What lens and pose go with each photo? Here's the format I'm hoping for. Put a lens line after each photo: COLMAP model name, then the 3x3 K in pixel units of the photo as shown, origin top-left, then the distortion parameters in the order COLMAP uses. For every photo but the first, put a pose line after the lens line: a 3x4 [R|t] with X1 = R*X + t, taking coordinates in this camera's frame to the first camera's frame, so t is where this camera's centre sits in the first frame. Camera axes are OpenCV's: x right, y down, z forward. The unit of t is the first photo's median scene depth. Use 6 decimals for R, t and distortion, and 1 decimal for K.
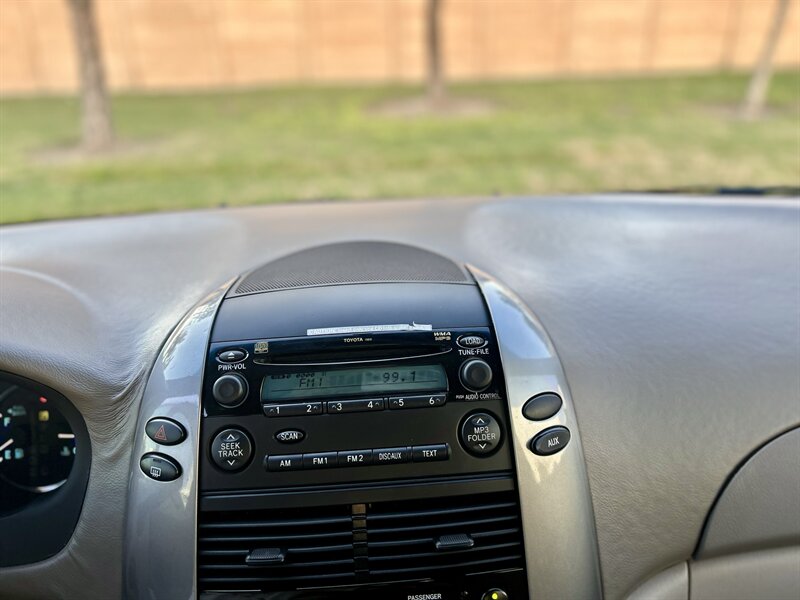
lens RADIAL K [[602.6, 0, 400.9], [0, 602.6, 295.1], [0, 0, 1]] dist [0.054696, -0.063405]
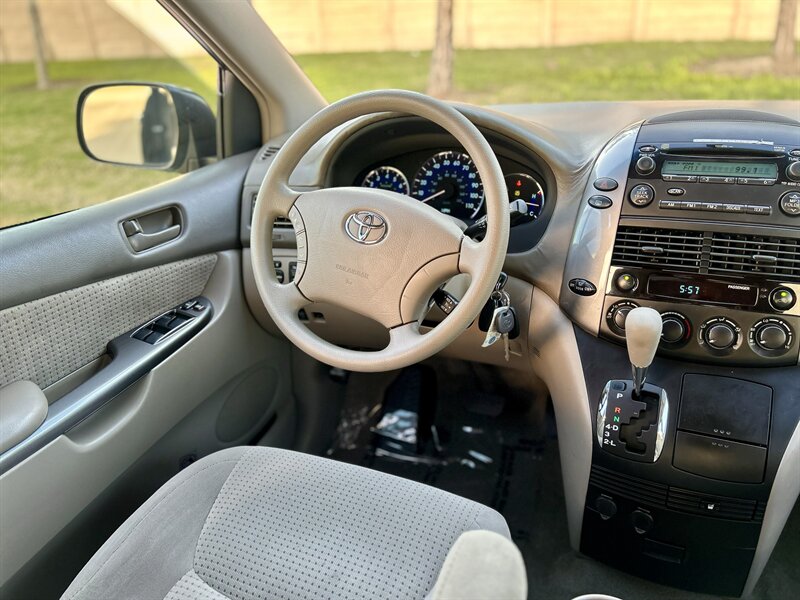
lens RADIAL K [[602.6, 0, 411.1], [0, 602.6, 293.3], [0, 0, 1]] dist [0.054696, -0.063405]
pose [[0.897204, 0.175044, -0.405445, -0.097353], [-0.152808, 0.984431, 0.086864, 0.493548], [0.414337, -0.015979, 0.909983, -1.039952]]
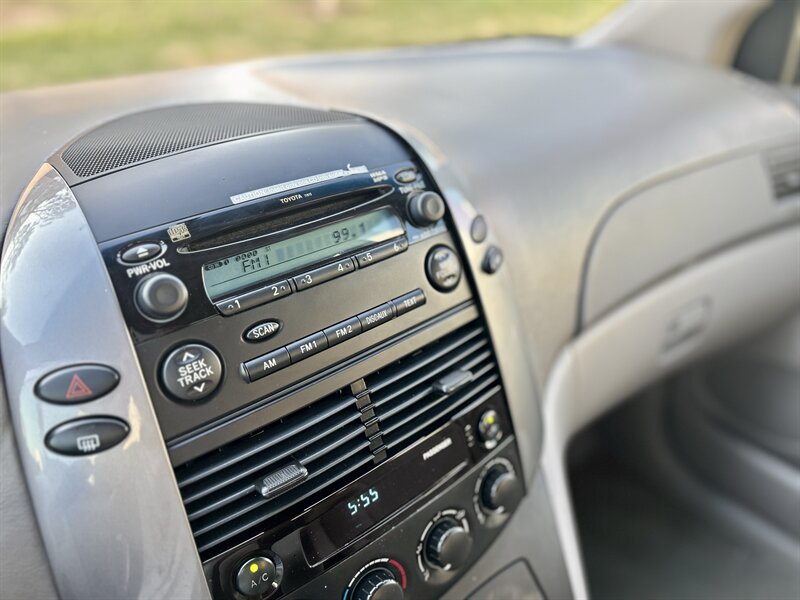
lens RADIAL K [[602.6, 0, 402.3], [0, 602.6, 302.2], [0, 0, 1]] dist [0.054696, -0.063405]
pose [[0.800771, -0.279467, 0.529777, -0.431950], [0.202800, 0.958741, 0.199216, 0.077638], [-0.563593, -0.052088, 0.824409, 0.255805]]
